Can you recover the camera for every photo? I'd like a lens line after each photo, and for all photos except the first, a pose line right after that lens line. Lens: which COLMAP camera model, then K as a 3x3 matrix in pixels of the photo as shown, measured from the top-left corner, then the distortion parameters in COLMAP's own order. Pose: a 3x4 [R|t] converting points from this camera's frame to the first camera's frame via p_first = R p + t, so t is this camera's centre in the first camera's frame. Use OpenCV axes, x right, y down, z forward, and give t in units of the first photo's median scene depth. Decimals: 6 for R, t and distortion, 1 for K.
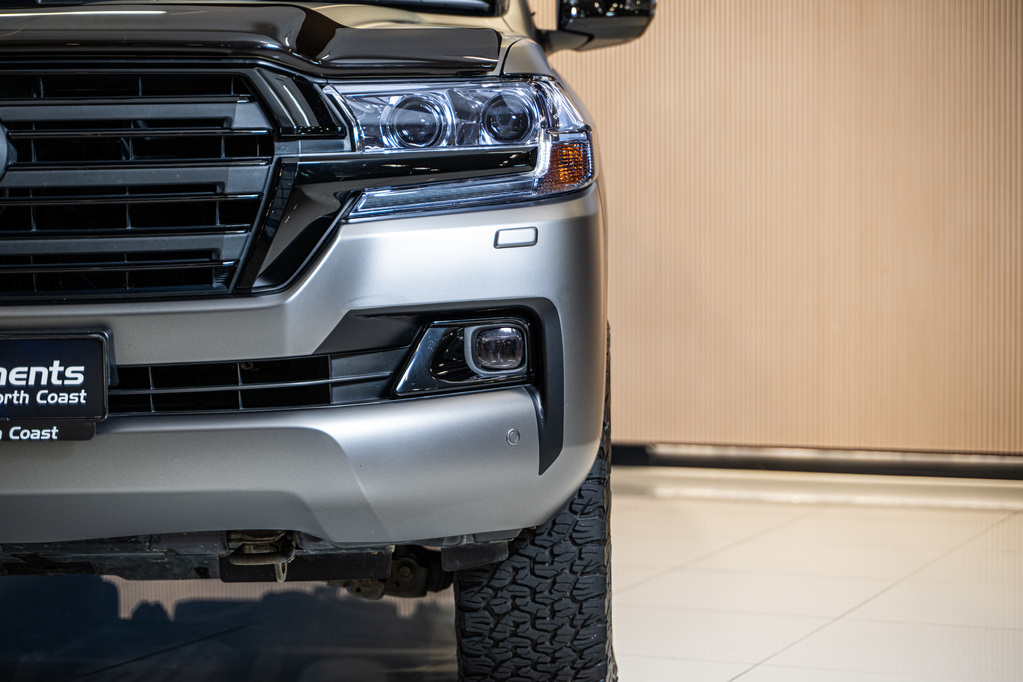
lens RADIAL K [[2190.2, 0, 516.0], [0, 2190.2, 339.3], [0, 0, 1]] dist [-0.026519, 0.000000]
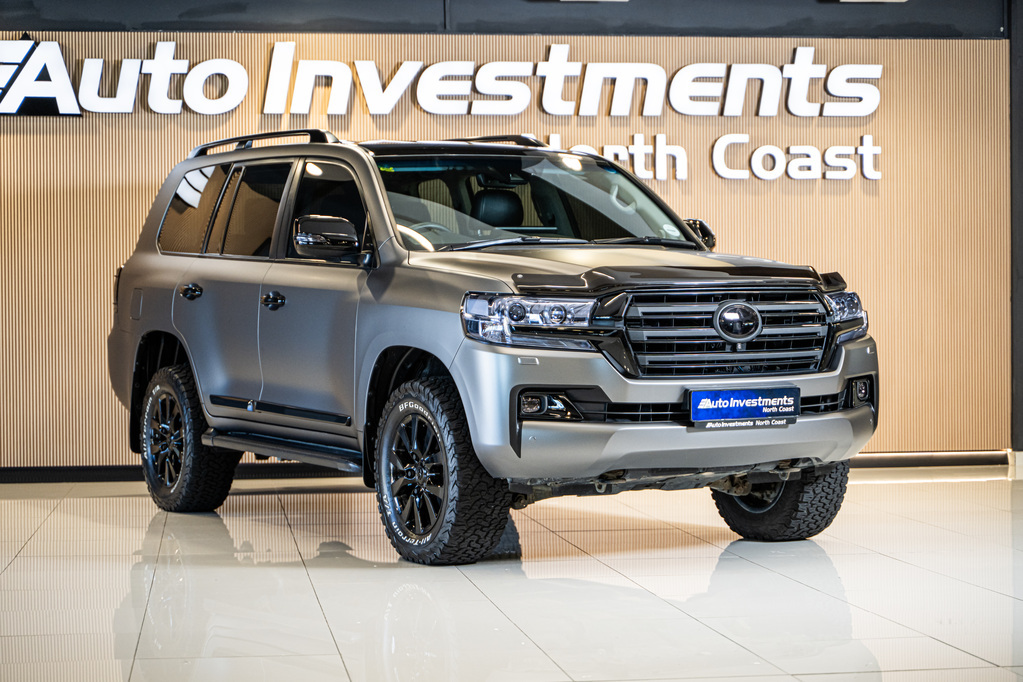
lens RADIAL K [[2190.2, 0, 507.0], [0, 2190.2, 337.0], [0, 0, 1]] dist [-0.026519, 0.000000]
pose [[0.852090, -0.007287, 0.523344, -1.938868], [0.025824, 0.999271, -0.028131, 0.003904], [-0.522757, 0.037485, 0.851657, -1.187024]]
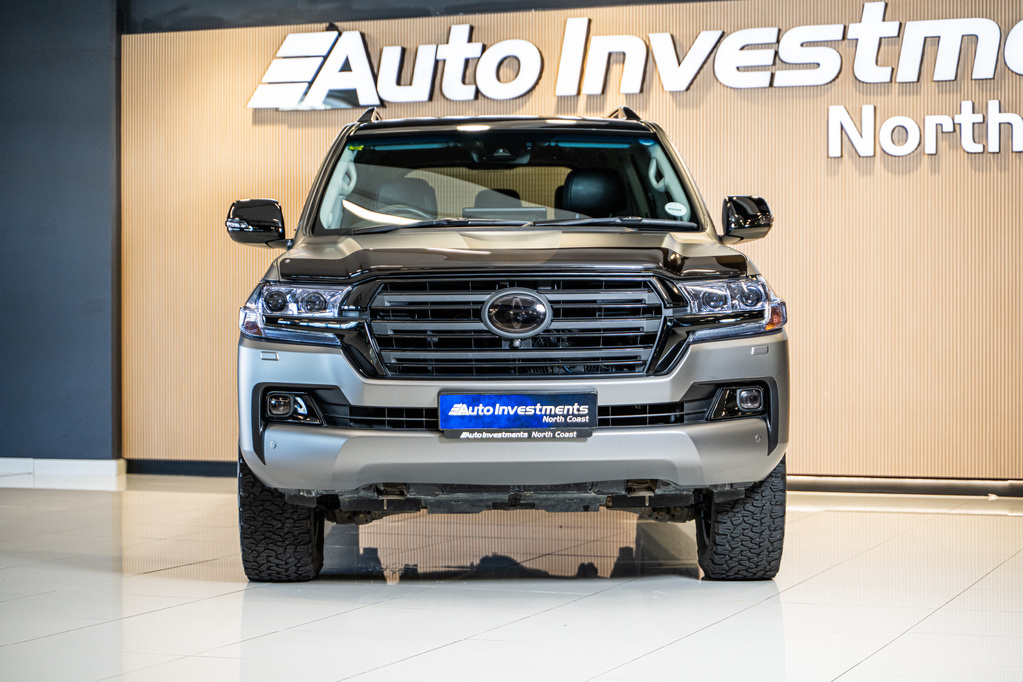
lens RADIAL K [[2190.2, 0, 507.6], [0, 2190.2, 352.0], [0, 0, 1]] dist [-0.026519, 0.000000]
pose [[0.998754, 0.001843, 0.049871, -0.389479], [-0.000373, 0.999566, -0.029473, 0.023290], [-0.049903, 0.029418, 0.998321, -1.302679]]
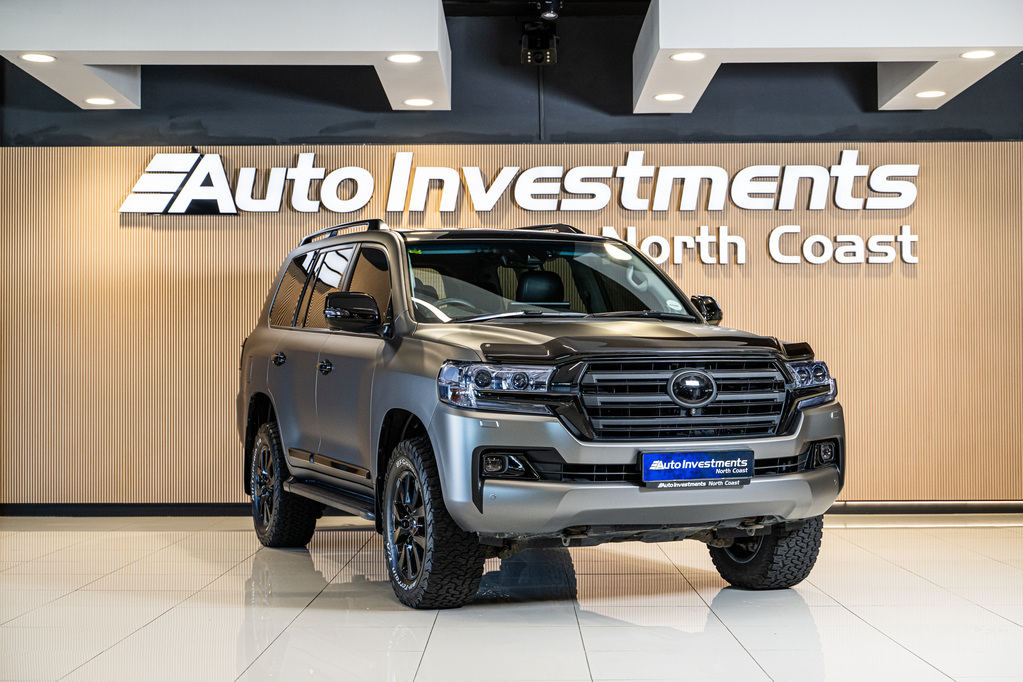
lens RADIAL K [[1623.2, 0, 506.9], [0, 1623.2, 338.6], [0, 0, 1]] dist [-0.011592, 0.000000]
pose [[0.918565, 0.010810, 0.395122, -1.347578], [0.016127, 0.997769, -0.064788, -0.014543], [-0.394941, 0.065884, 0.916341, -0.902218]]
